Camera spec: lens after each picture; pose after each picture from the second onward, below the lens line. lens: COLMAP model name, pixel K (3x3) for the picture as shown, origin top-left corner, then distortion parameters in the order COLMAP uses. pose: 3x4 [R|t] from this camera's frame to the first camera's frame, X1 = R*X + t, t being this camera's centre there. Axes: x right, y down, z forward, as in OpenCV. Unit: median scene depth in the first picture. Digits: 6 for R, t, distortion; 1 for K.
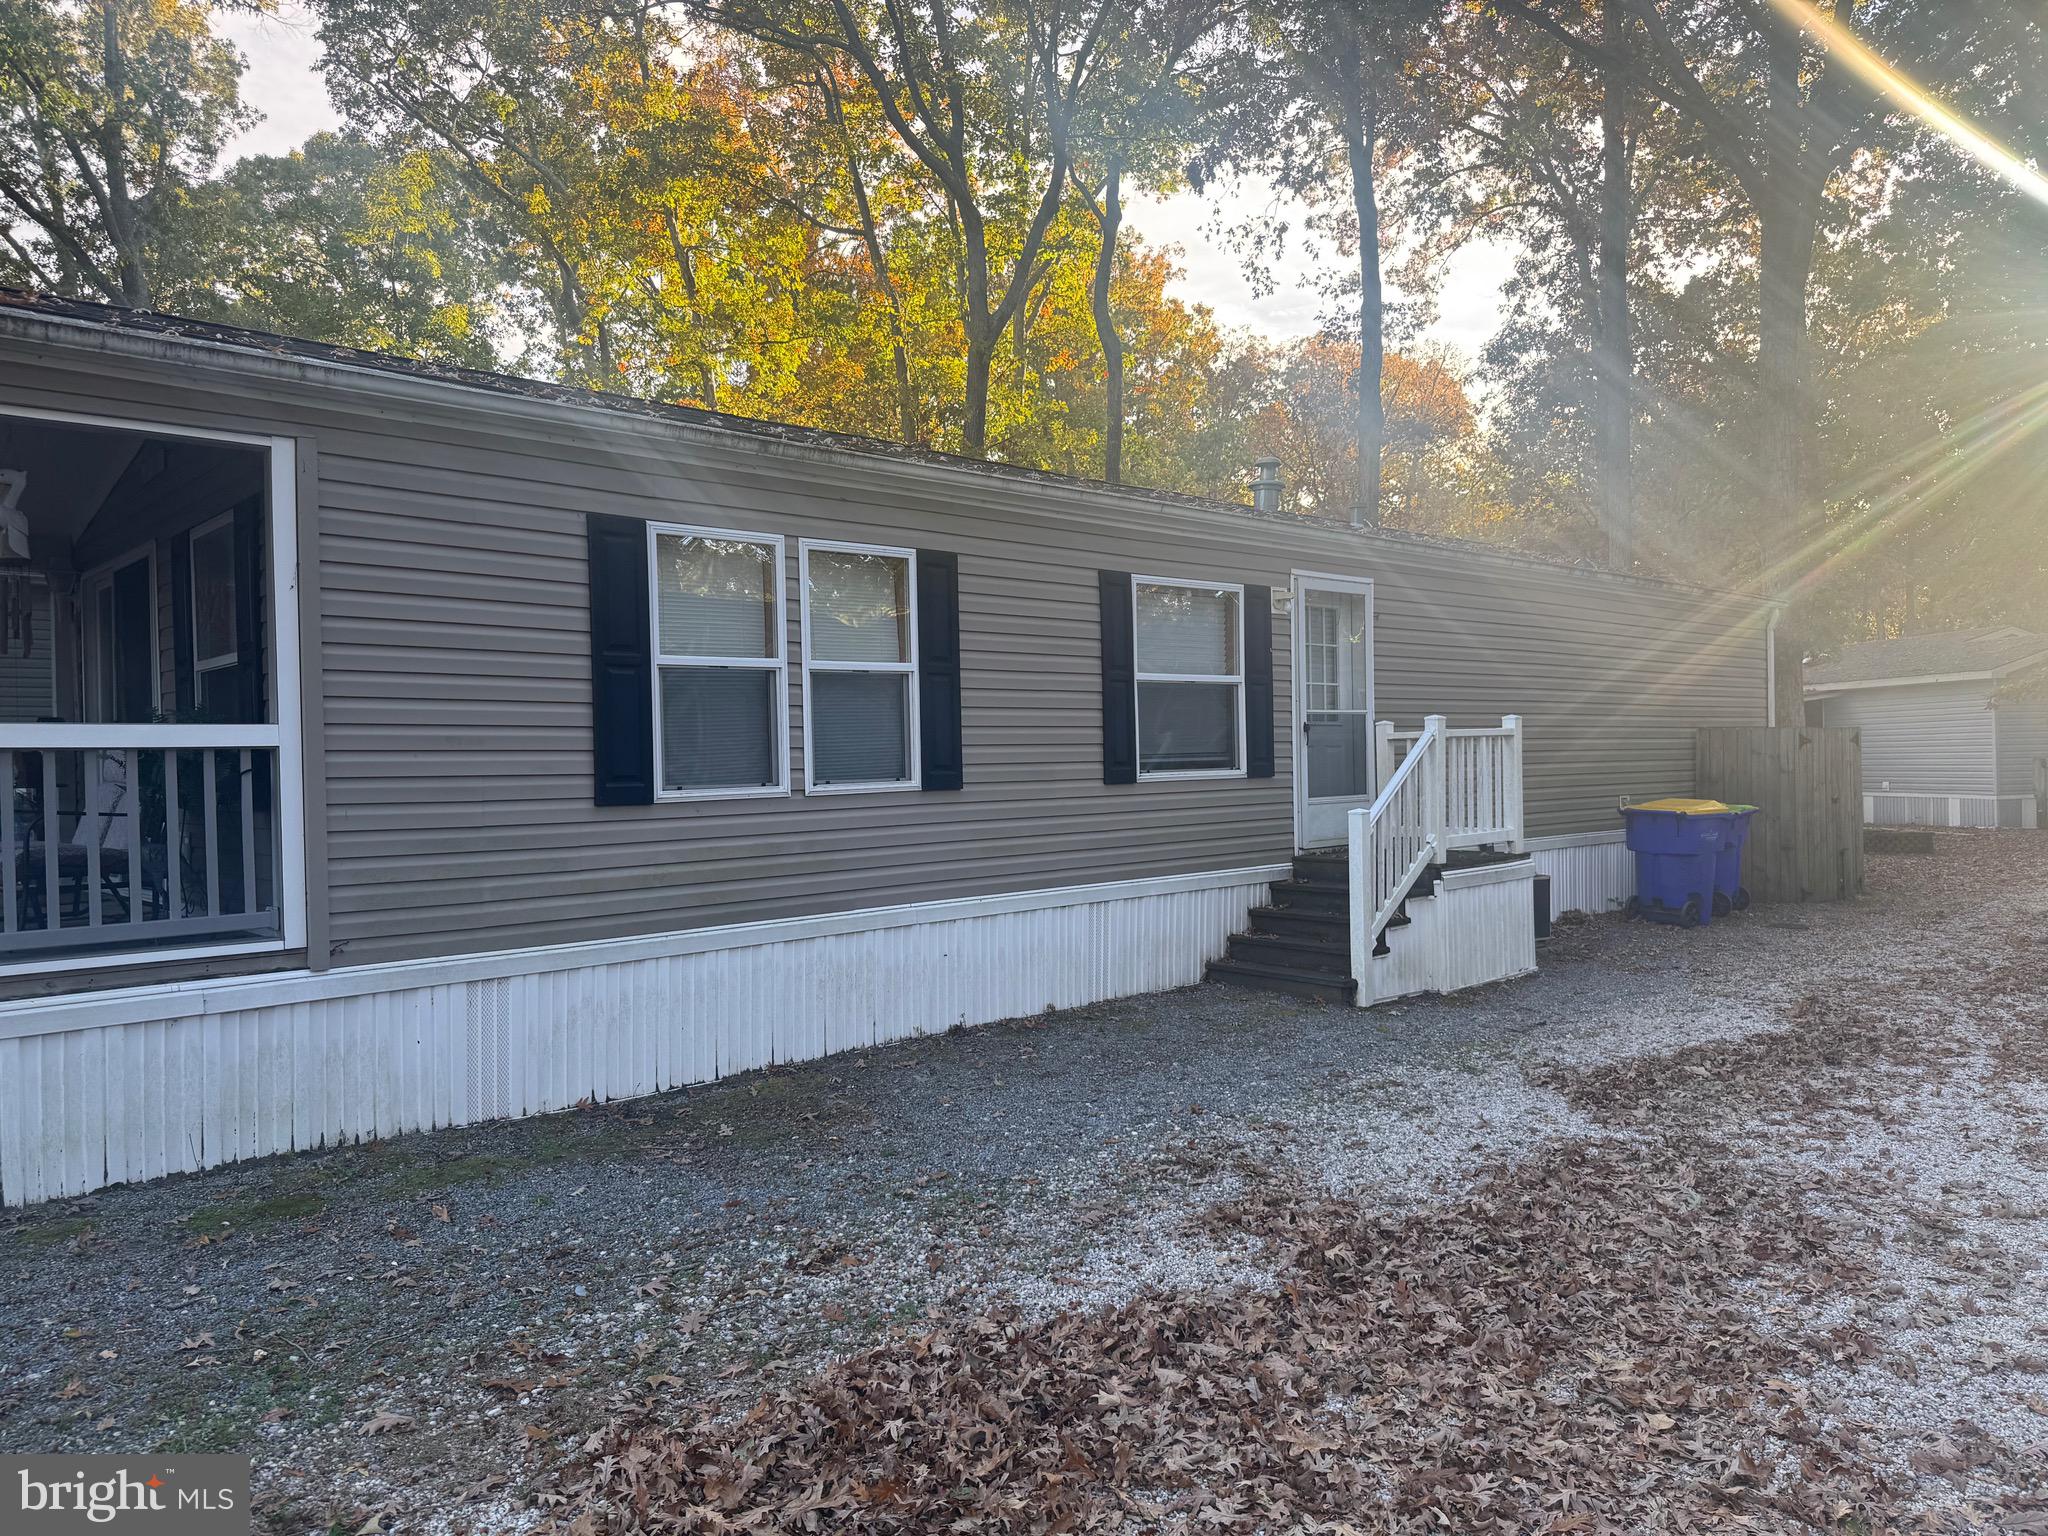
lens RADIAL K [[1423.0, 0, 1019.8], [0, 1423.0, 775.4], [0, 0, 1]] dist [0.103123, -0.147974]
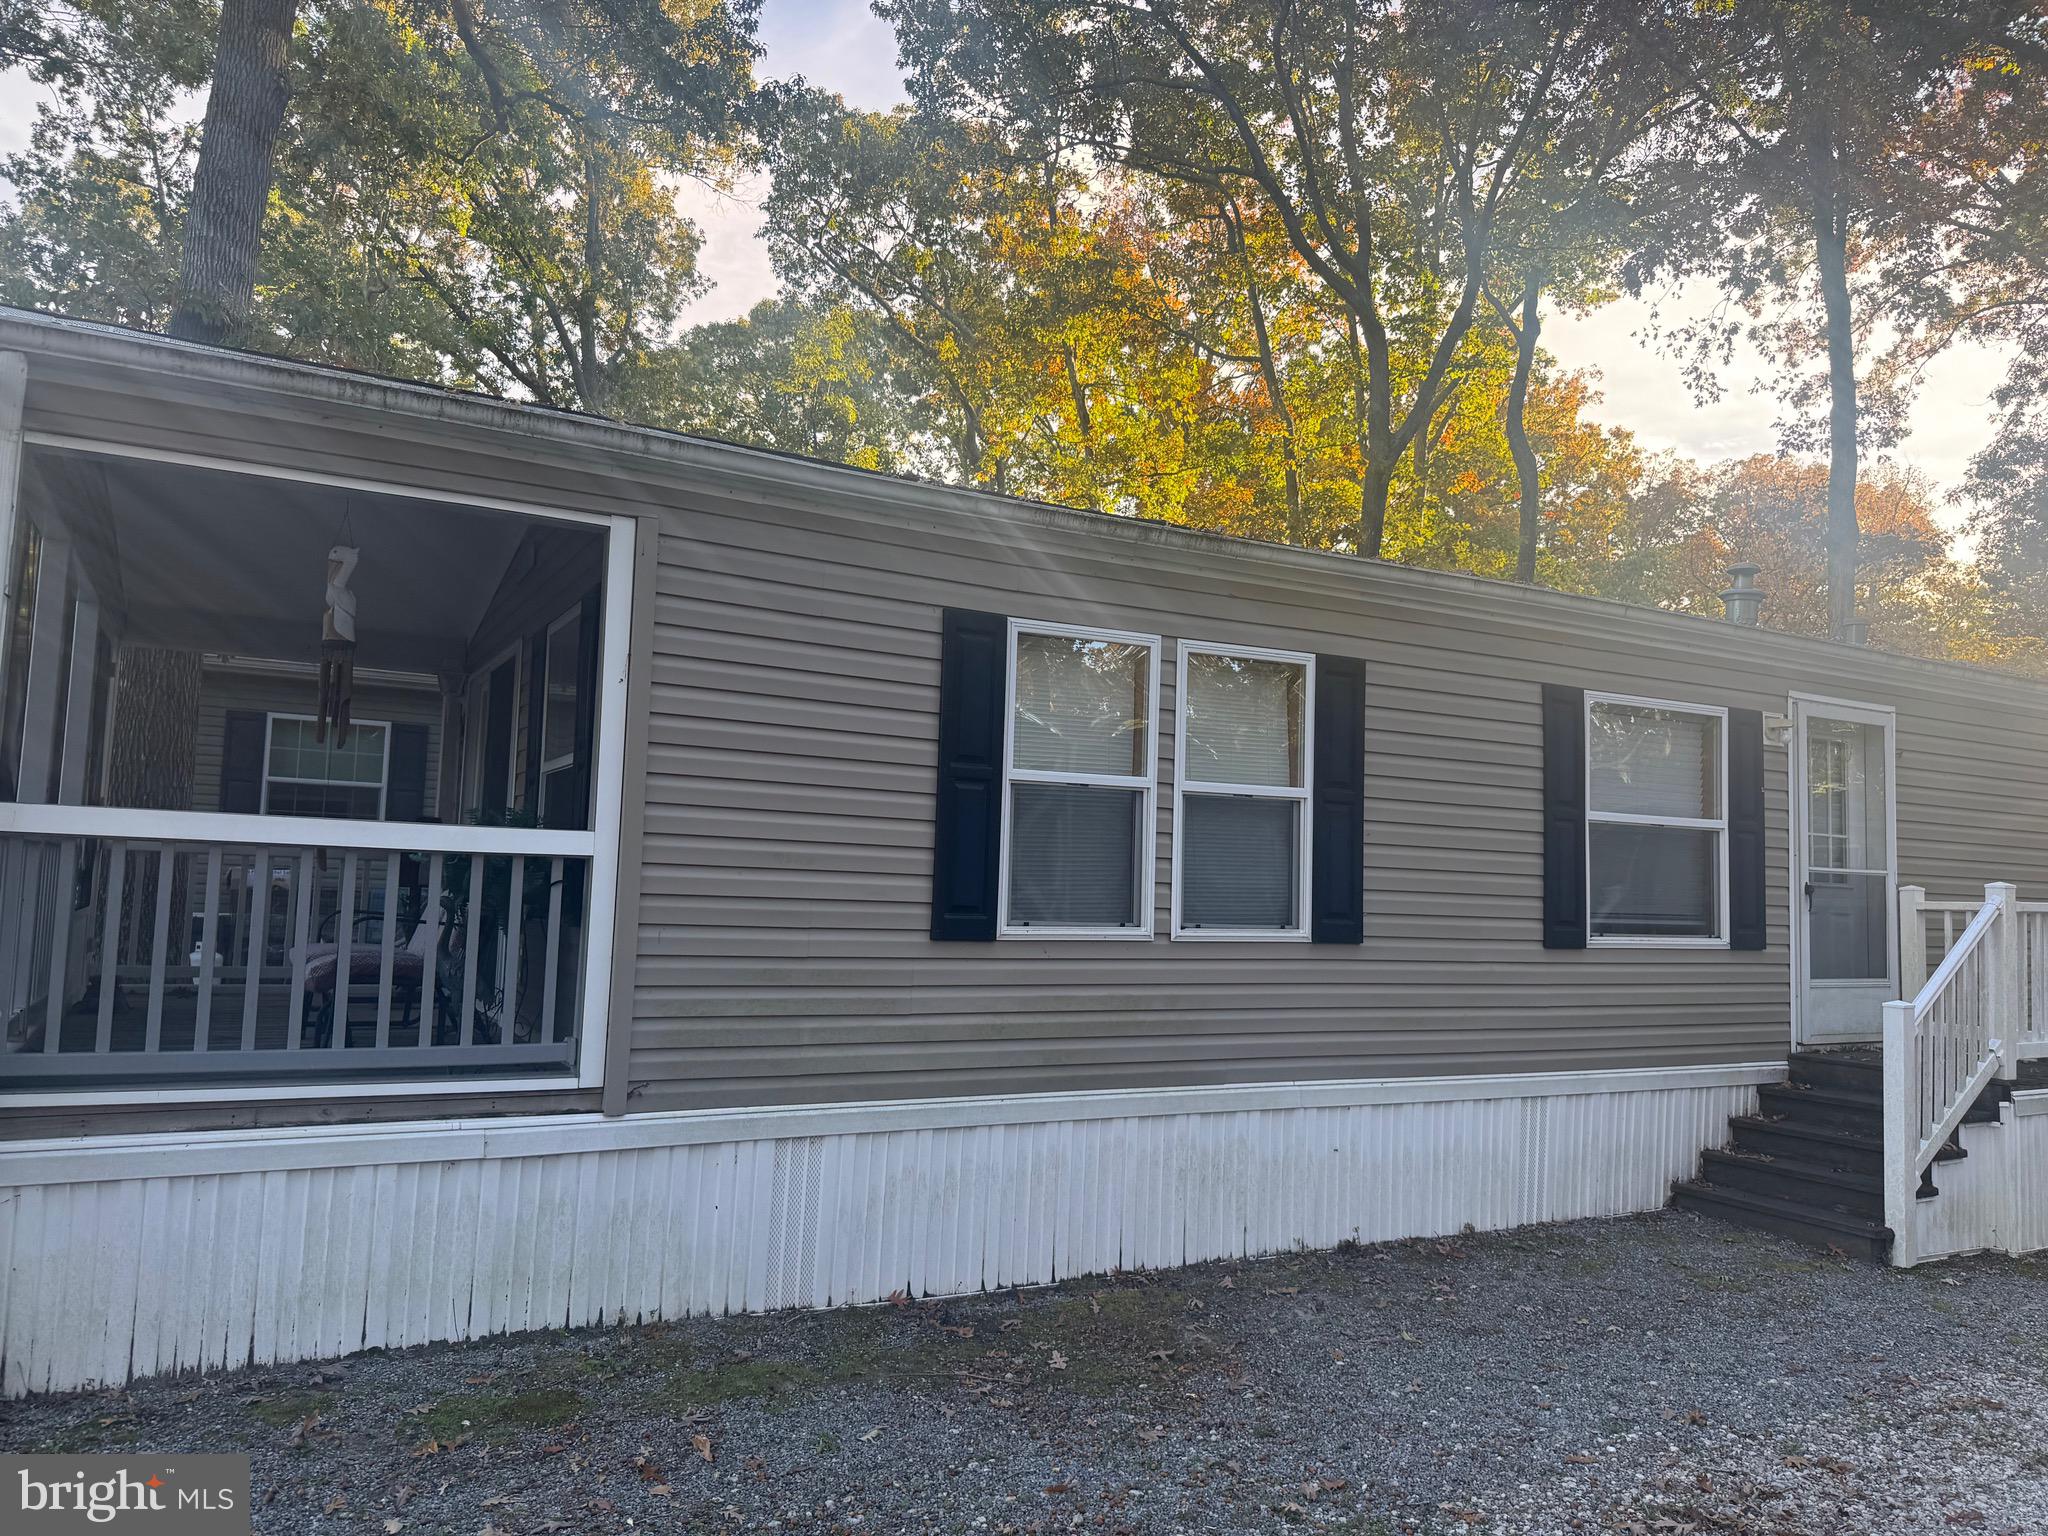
lens RADIAL K [[1423.0, 0, 1019.8], [0, 1423.0, 775.4], [0, 0, 1]] dist [0.103123, -0.147974]
pose [[0.966061, 0.029834, -0.256587, -0.022219], [-0.053671, 0.994813, -0.086405, -0.004905], [0.252678, 0.097244, 0.962651, 0.145998]]
